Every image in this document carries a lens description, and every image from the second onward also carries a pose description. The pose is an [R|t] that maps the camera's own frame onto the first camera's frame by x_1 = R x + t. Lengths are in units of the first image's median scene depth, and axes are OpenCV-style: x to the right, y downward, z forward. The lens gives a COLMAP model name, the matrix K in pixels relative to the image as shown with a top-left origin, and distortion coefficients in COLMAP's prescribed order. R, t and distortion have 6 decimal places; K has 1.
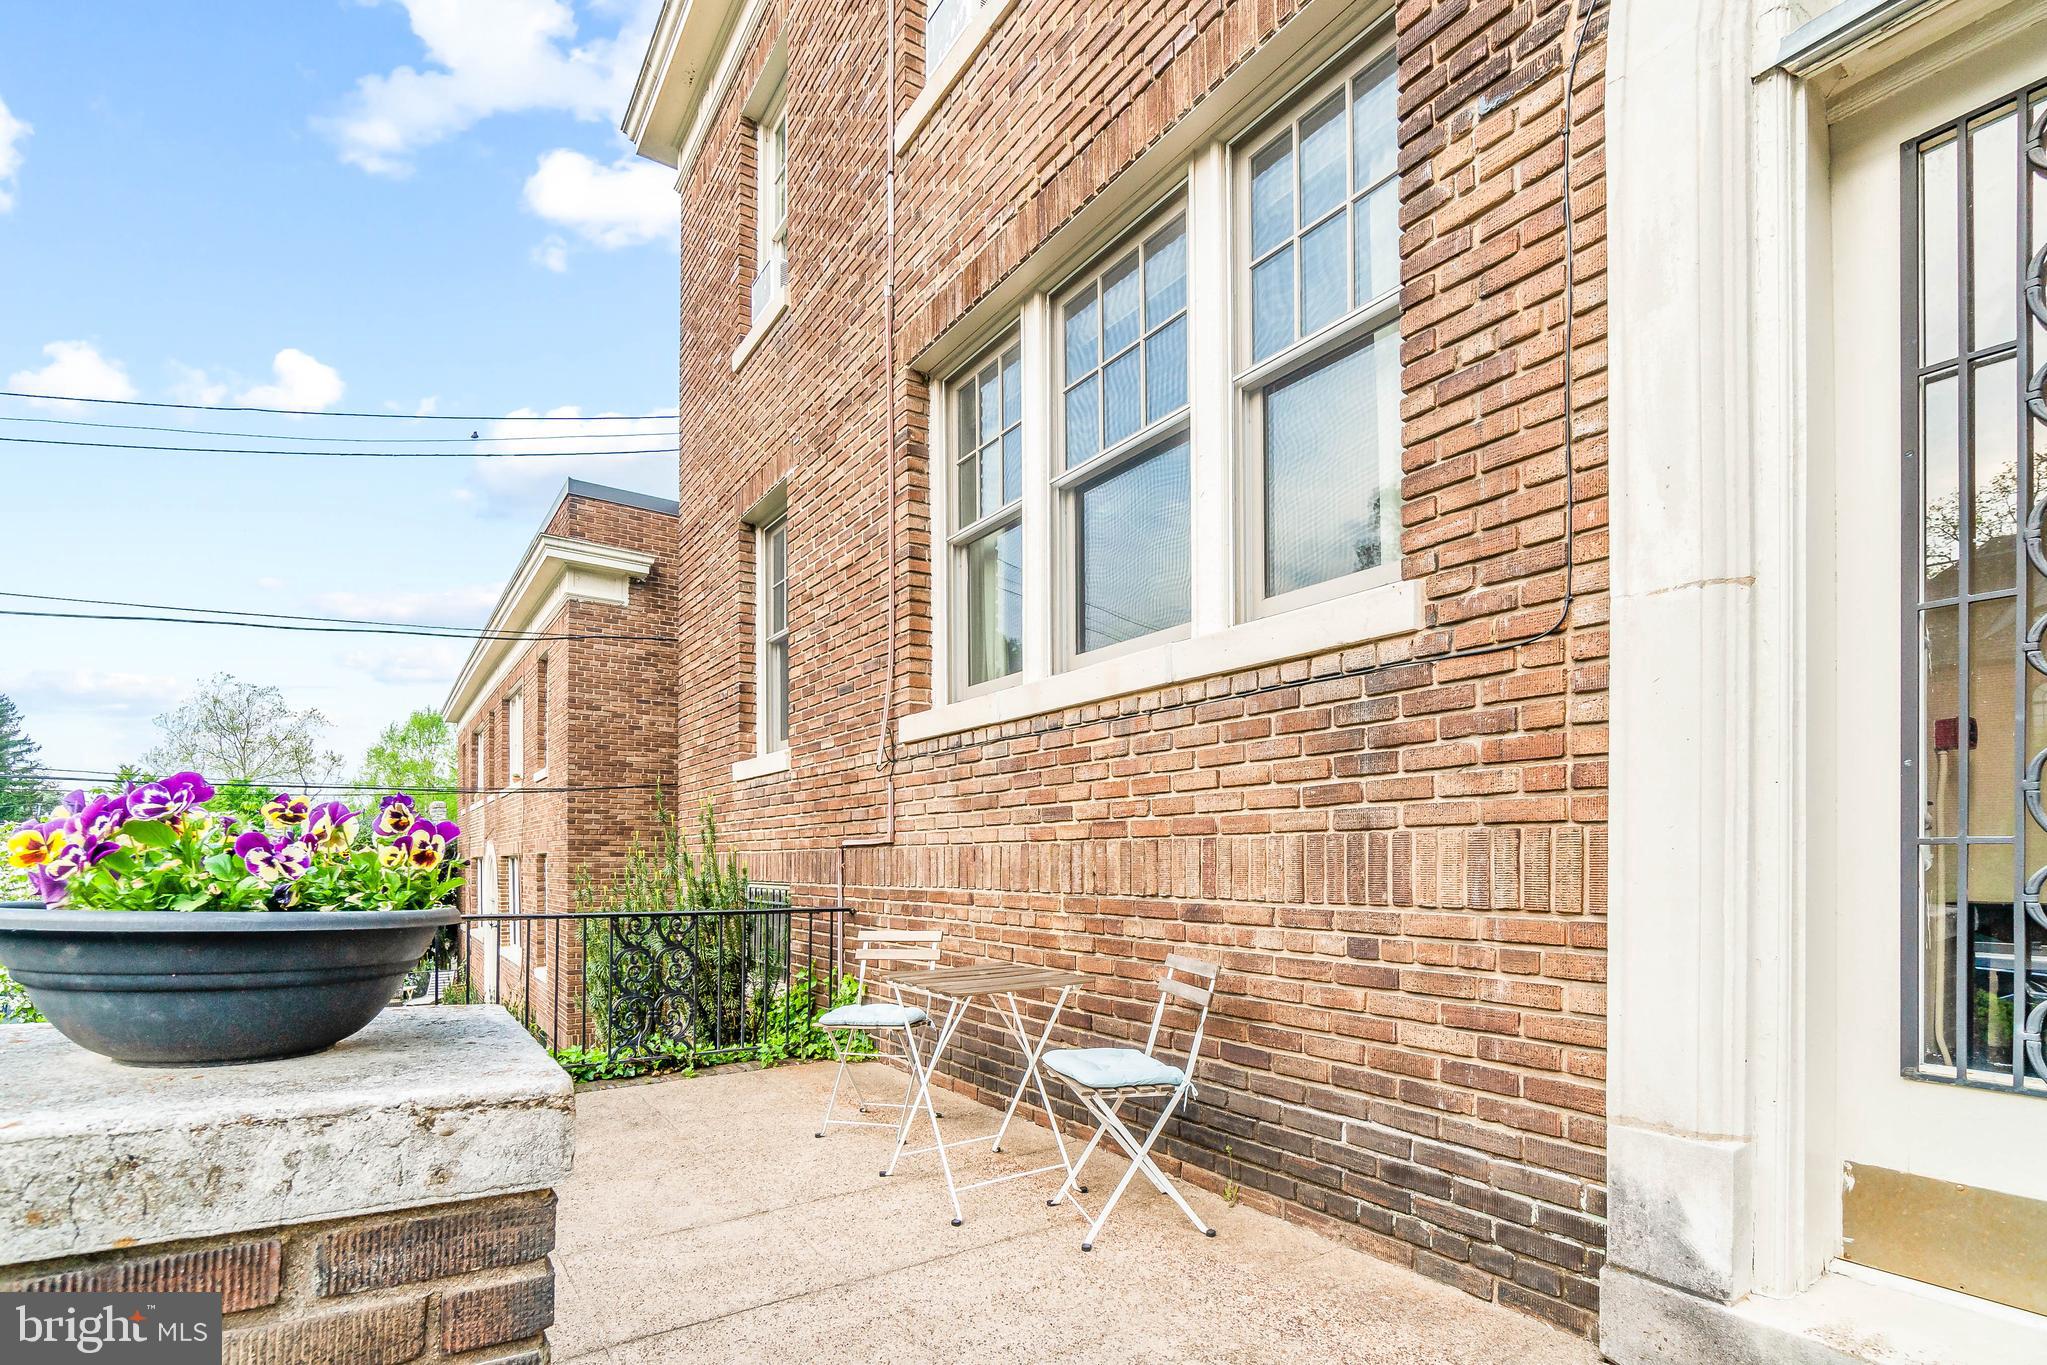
lens RADIAL K [[960.0, 0, 1016.4], [0, 960.0, 865.5], [0, 0, 1]] dist [-0.001543, 0.001294]
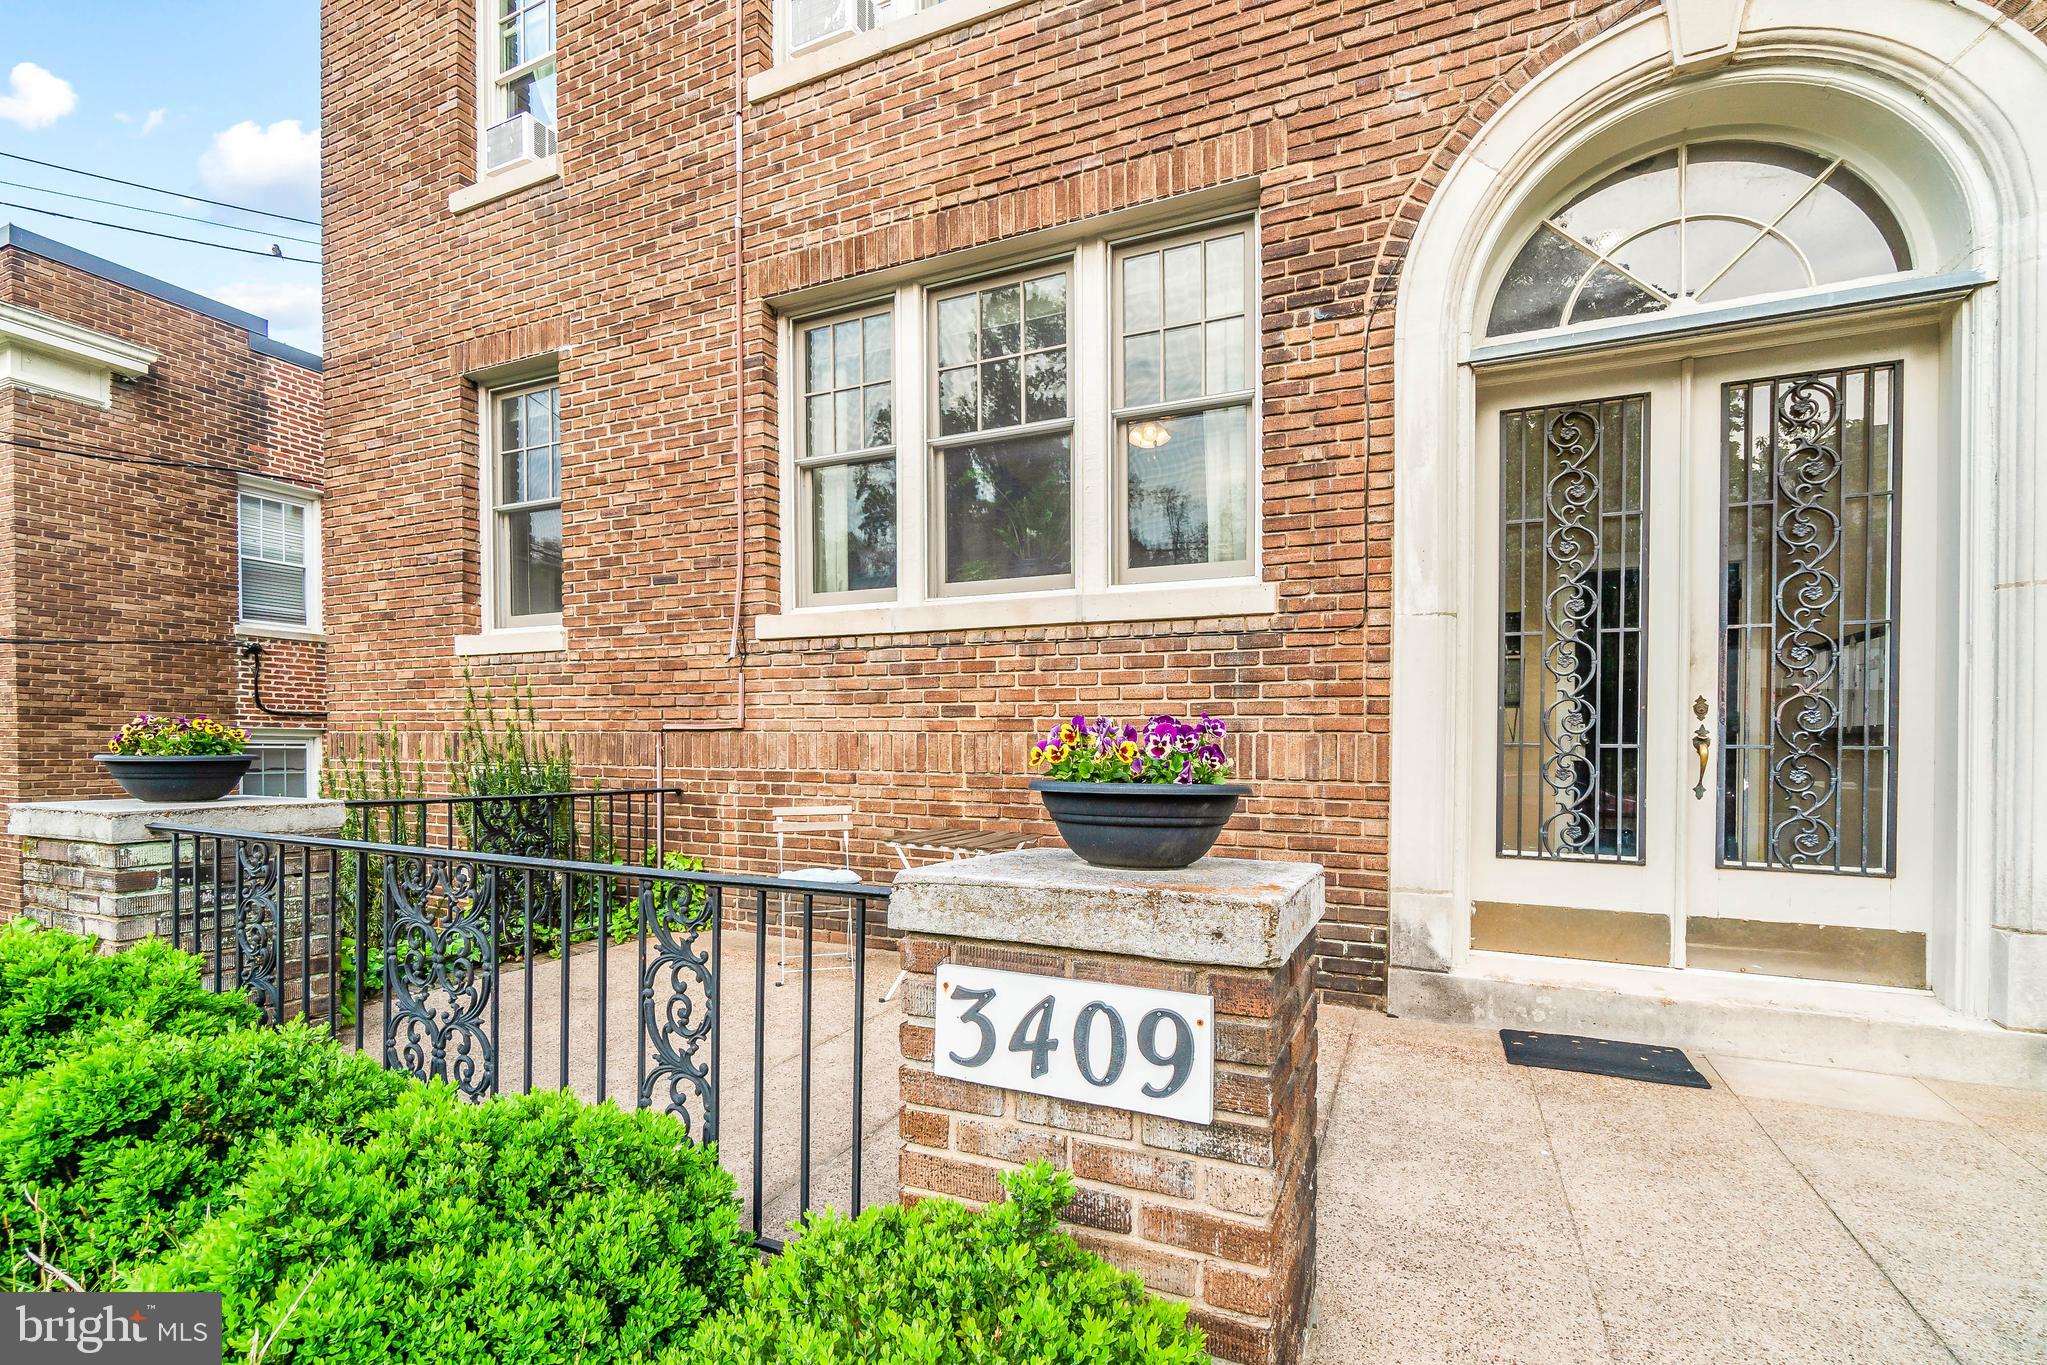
lens RADIAL K [[902.2, 0, 1038.3], [0, 902.2, 756.5], [0, 0, 1]] dist [-0.001076, -0.000913]
pose [[0.851488, -0.000005, 0.524373, -0.485552], [-0.007494, 0.999898, 0.012178, -0.008285], [-0.524320, -0.014299, 0.851401, -0.077176]]
